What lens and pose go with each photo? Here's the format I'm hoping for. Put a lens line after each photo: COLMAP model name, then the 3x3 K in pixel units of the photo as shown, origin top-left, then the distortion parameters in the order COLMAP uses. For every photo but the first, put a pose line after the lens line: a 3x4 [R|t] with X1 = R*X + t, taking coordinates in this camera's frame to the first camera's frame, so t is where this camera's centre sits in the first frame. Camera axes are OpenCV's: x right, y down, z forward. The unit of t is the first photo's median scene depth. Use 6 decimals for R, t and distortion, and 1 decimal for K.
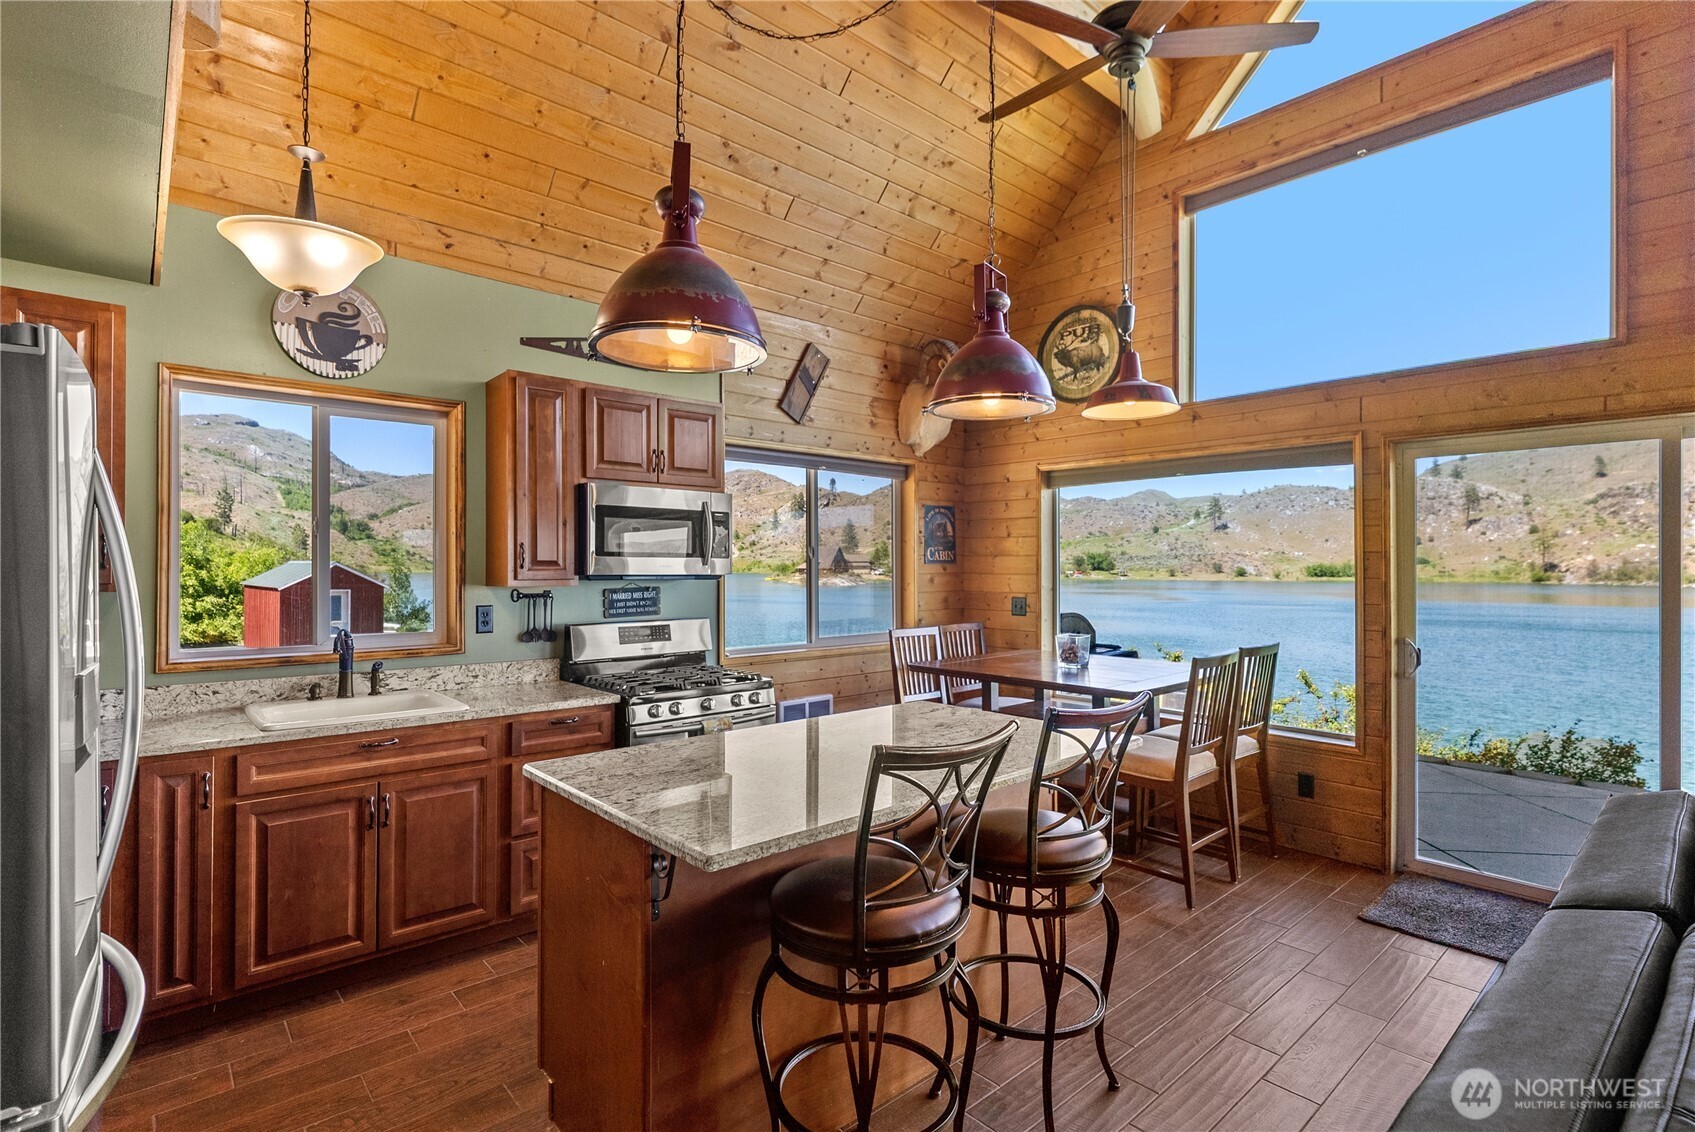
lens RADIAL K [[807.1, 0, 845.9], [0, 807.1, 560.8], [0, 0, 1]] dist [0.002934, -0.000330]
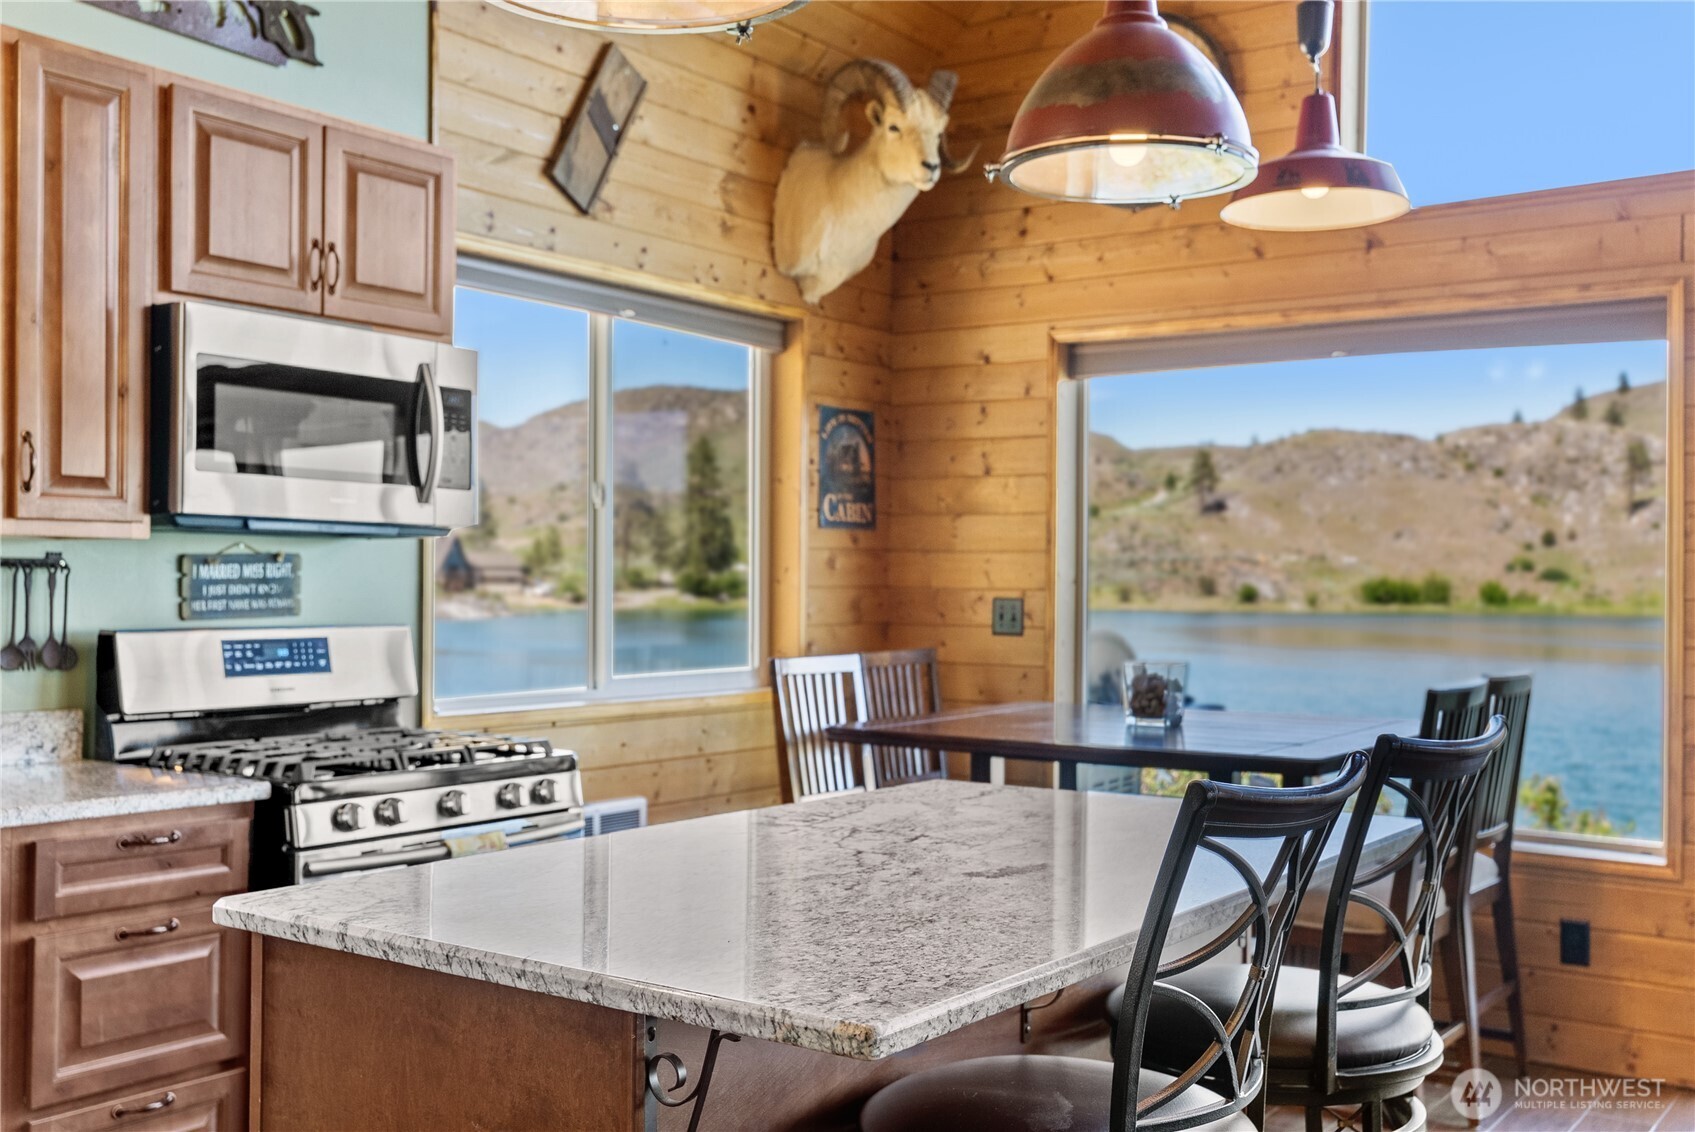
lens RADIAL K [[1684.5, 0, 847.5], [0, 1684.5, 566.0], [0, 0, 1]] dist [0.009826, -0.002228]
pose [[0.975106, 0.011270, 0.221452, -0.127589], [-0.011163, 0.999936, -0.001735, 0.033351], [-0.221457, -0.000780, 0.975170, 0.021541]]
